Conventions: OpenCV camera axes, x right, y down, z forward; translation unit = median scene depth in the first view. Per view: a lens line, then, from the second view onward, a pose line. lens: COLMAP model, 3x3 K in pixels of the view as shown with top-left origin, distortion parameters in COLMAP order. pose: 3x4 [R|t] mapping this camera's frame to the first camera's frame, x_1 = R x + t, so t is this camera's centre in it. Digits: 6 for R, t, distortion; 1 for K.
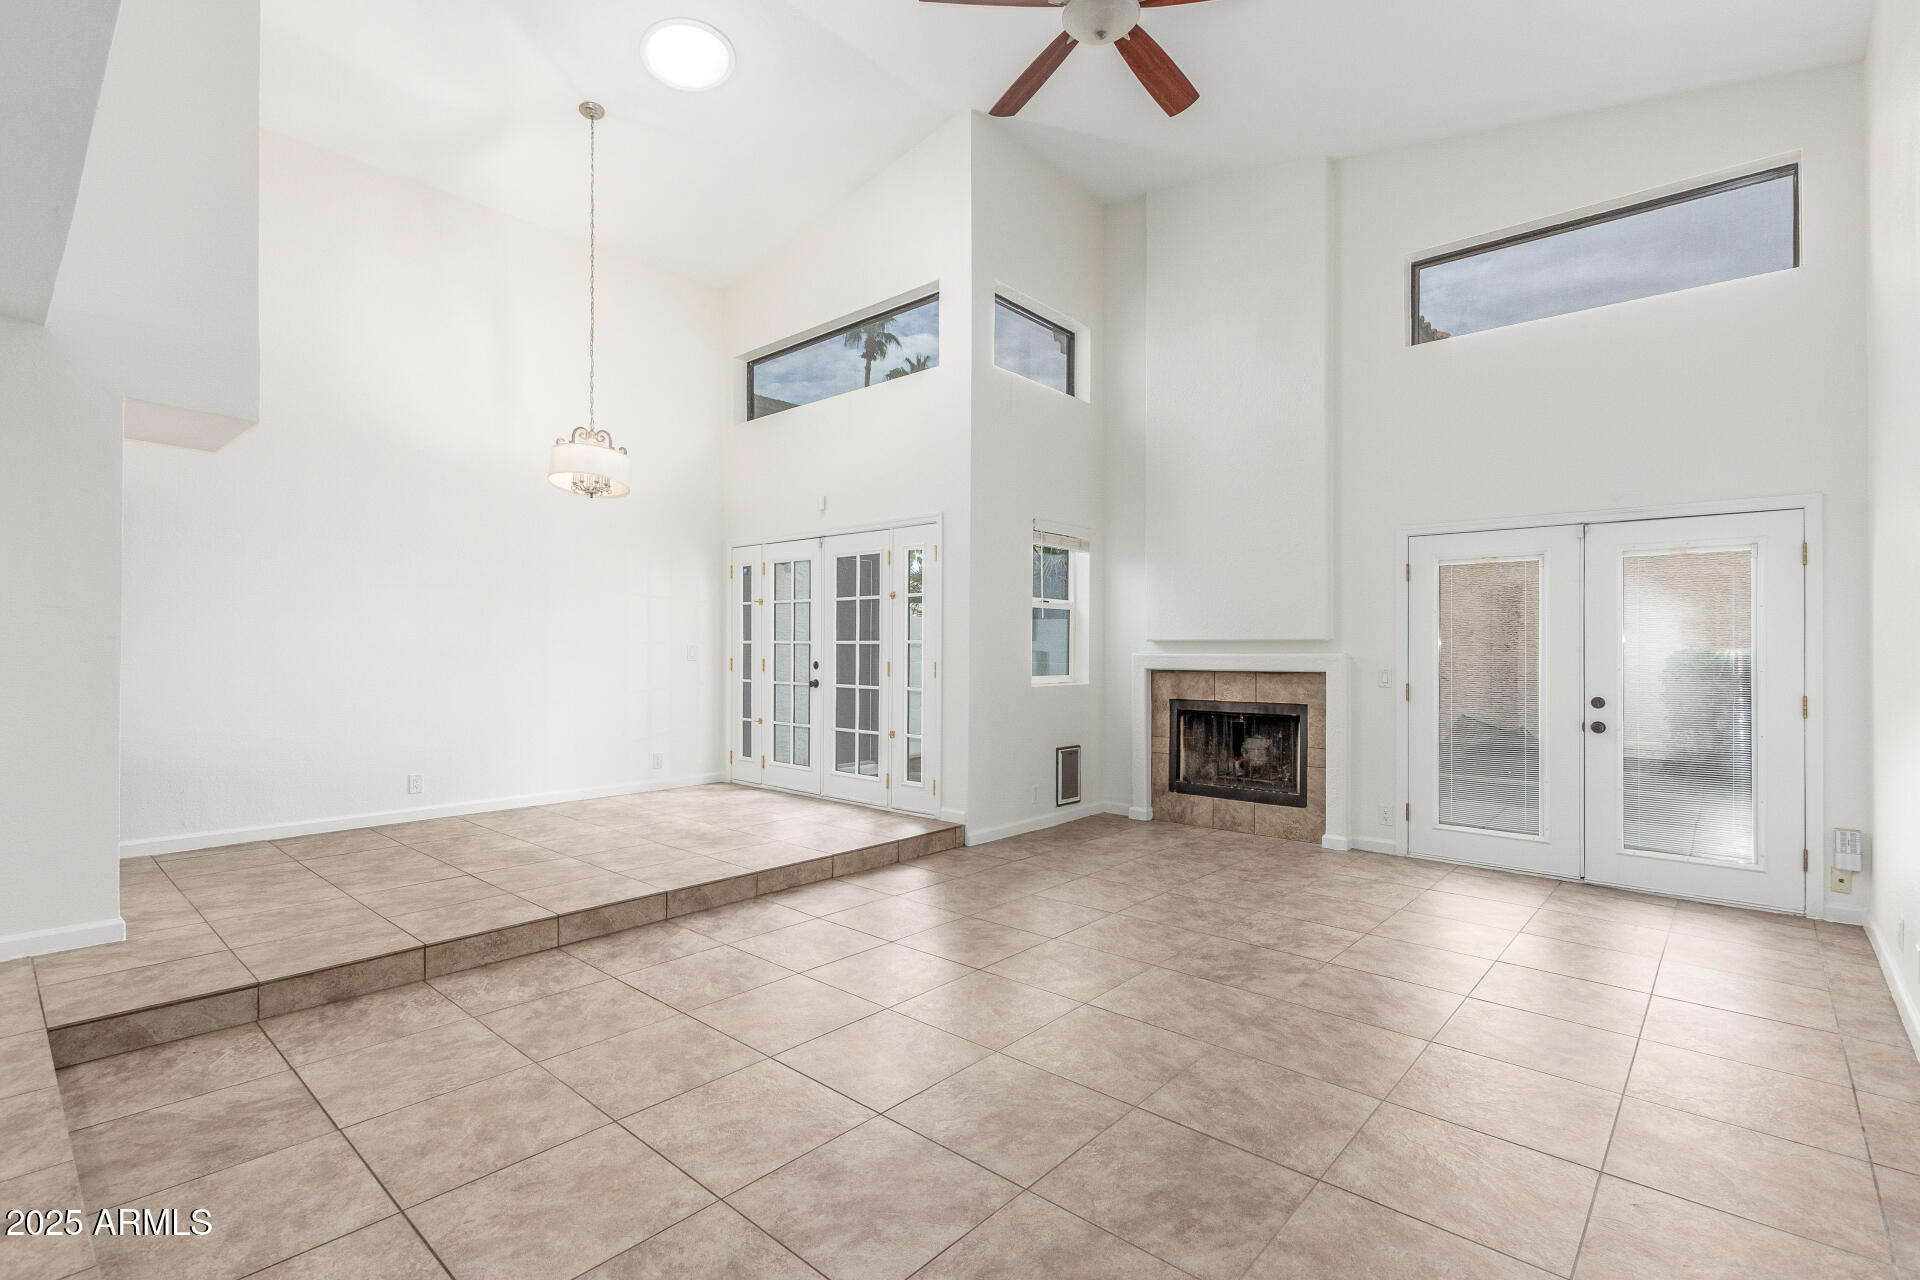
lens RADIAL K [[892.9, 0, 962.5], [0, 892.9, 646.1], [0, 0, 1]] dist [0.002259, -0.000515]
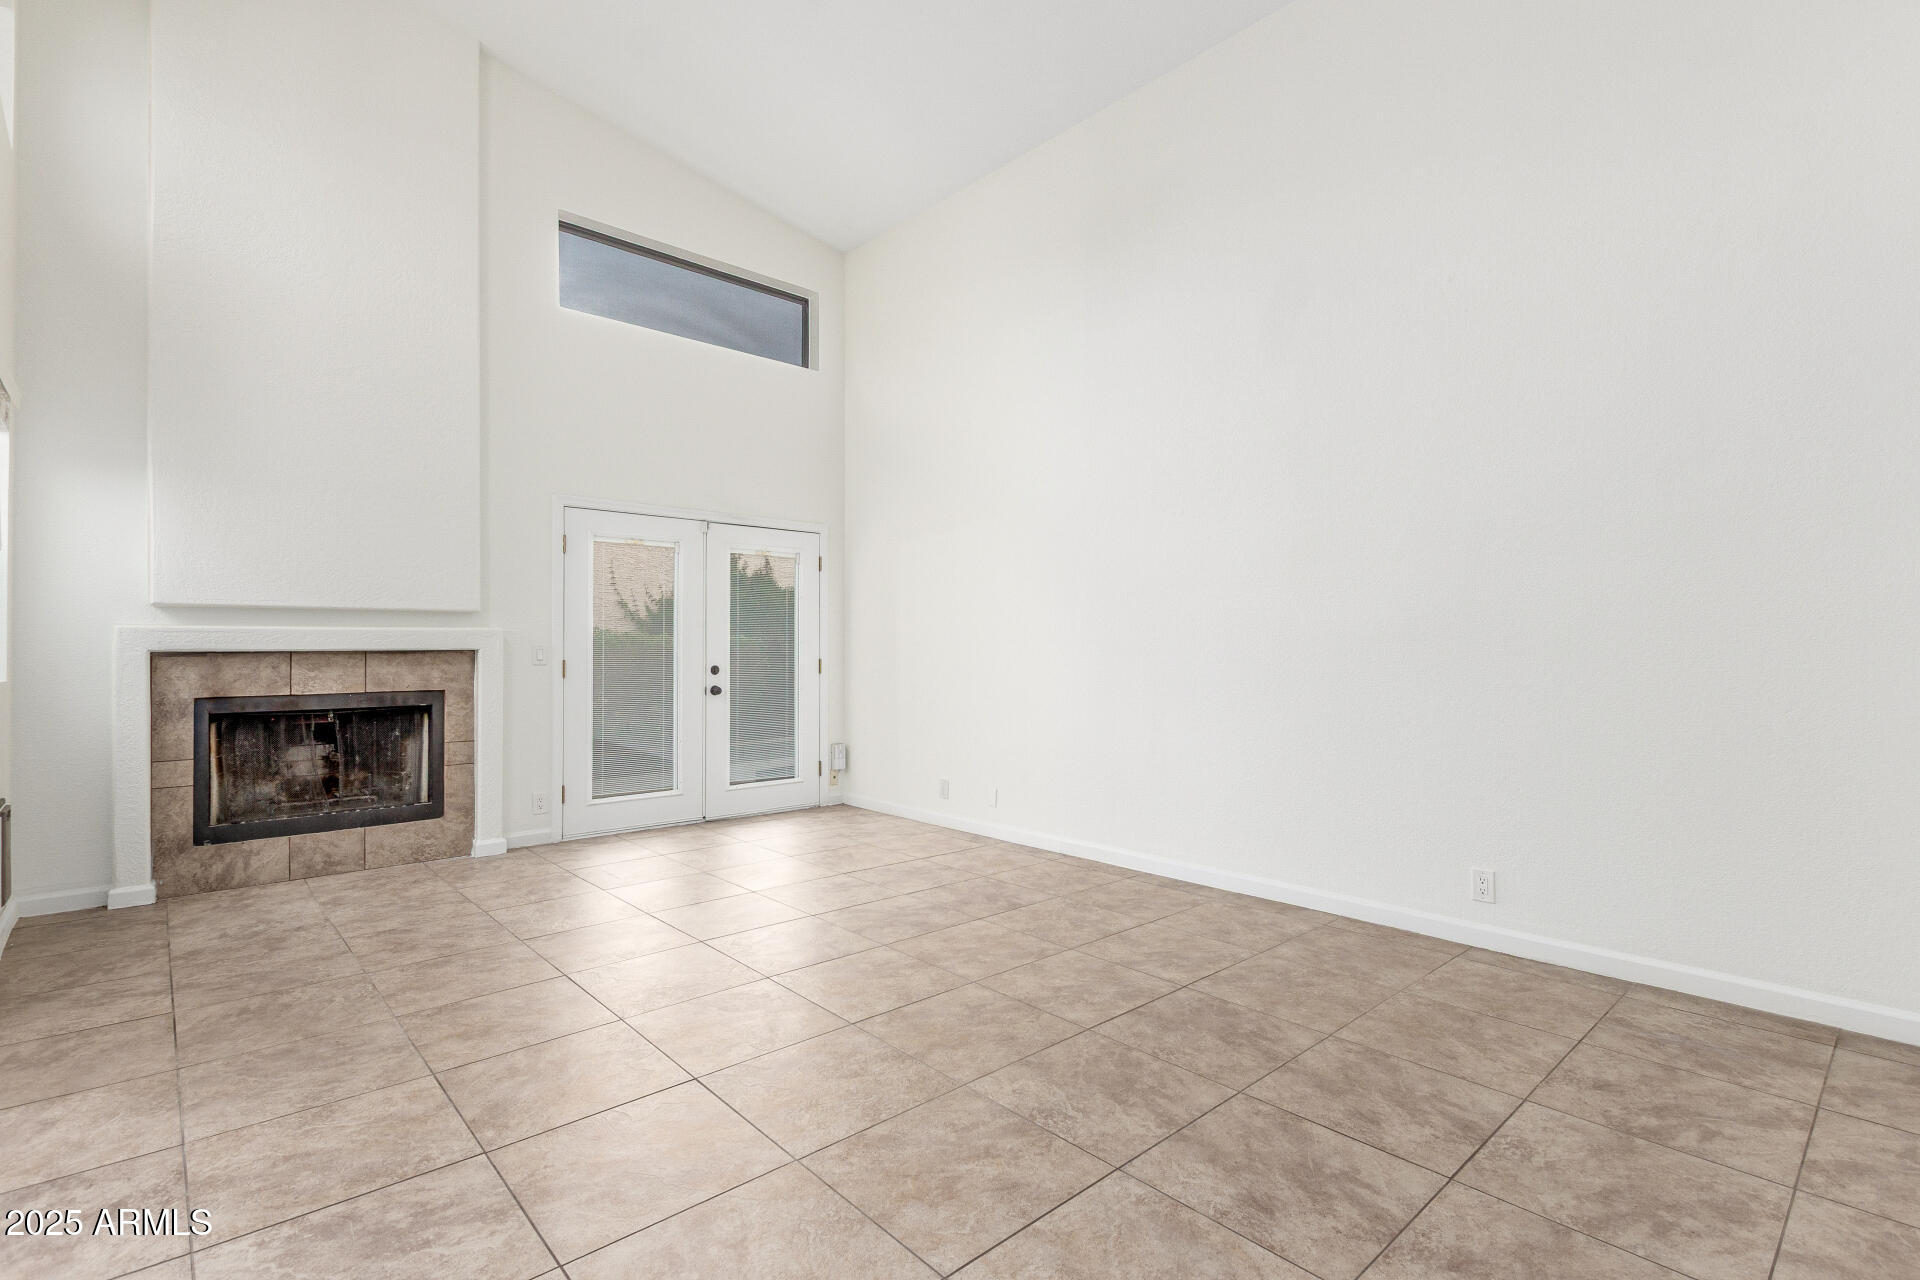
lens RADIAL K [[892.9, 0, 962.5], [0, 892.9, 646.1], [0, 0, 1]] dist [0.002259, -0.000515]
pose [[0.097612, -0.001220, 0.995224, -0.362150], [-0.001825, 0.999997, 0.001405, 0.022090], [-0.995223, -0.001953, 0.097610, 0.426791]]
